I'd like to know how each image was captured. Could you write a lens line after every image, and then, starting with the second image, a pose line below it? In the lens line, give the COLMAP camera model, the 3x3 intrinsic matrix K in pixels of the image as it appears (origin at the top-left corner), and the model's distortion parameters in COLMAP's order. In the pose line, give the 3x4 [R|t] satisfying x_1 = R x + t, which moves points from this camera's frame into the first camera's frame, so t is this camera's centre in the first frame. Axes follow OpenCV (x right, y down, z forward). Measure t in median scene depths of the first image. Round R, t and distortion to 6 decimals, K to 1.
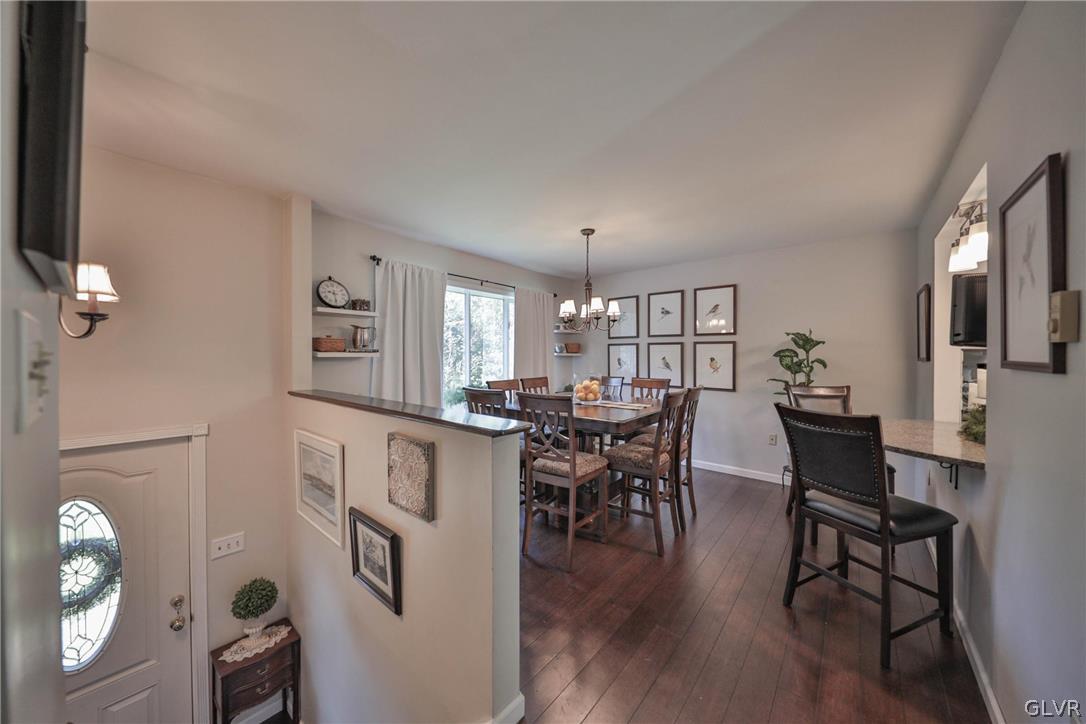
lens RADIAL K [[375.7, 0, 540.0], [0, 375.7, 358.6], [0, 0, 1]] dist [-0.001233, -0.000120]
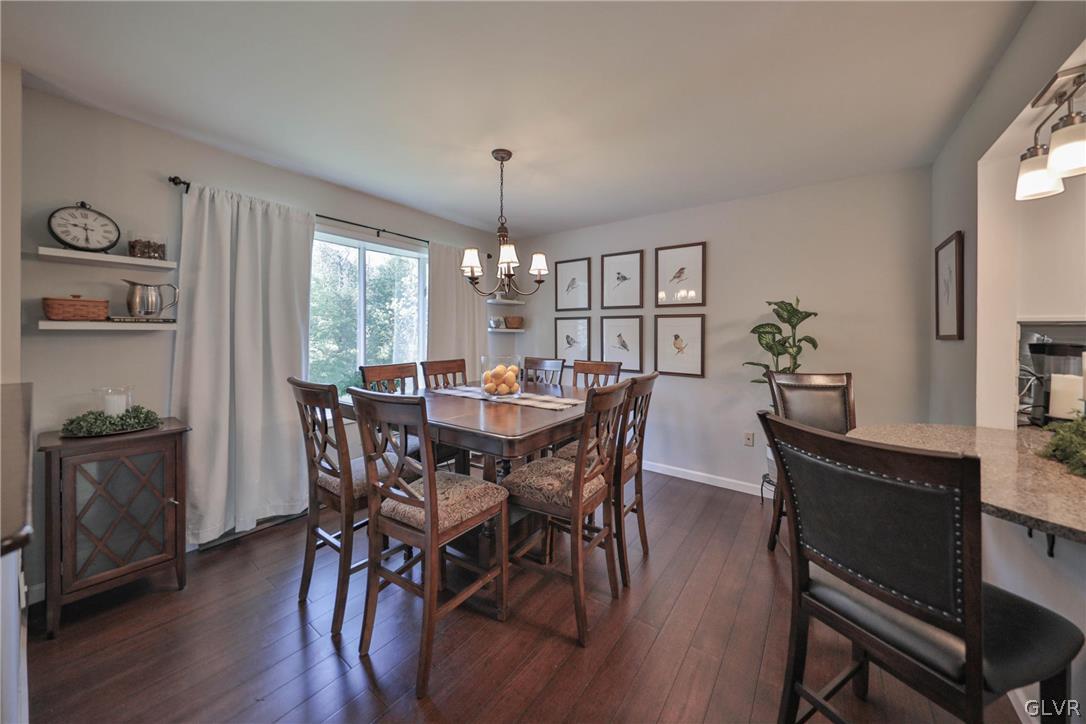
lens RADIAL K [[375.7, 0, 554.2], [0, 375.7, 335.6], [0, 0, 1]] dist [-0.001233, -0.000120]
pose [[0.996583, 0.004780, 0.082455, 0.166943], [-0.004475, 0.999982, -0.003883, 0.004369], [-0.082472, 0.003500, 0.996587, 0.283937]]
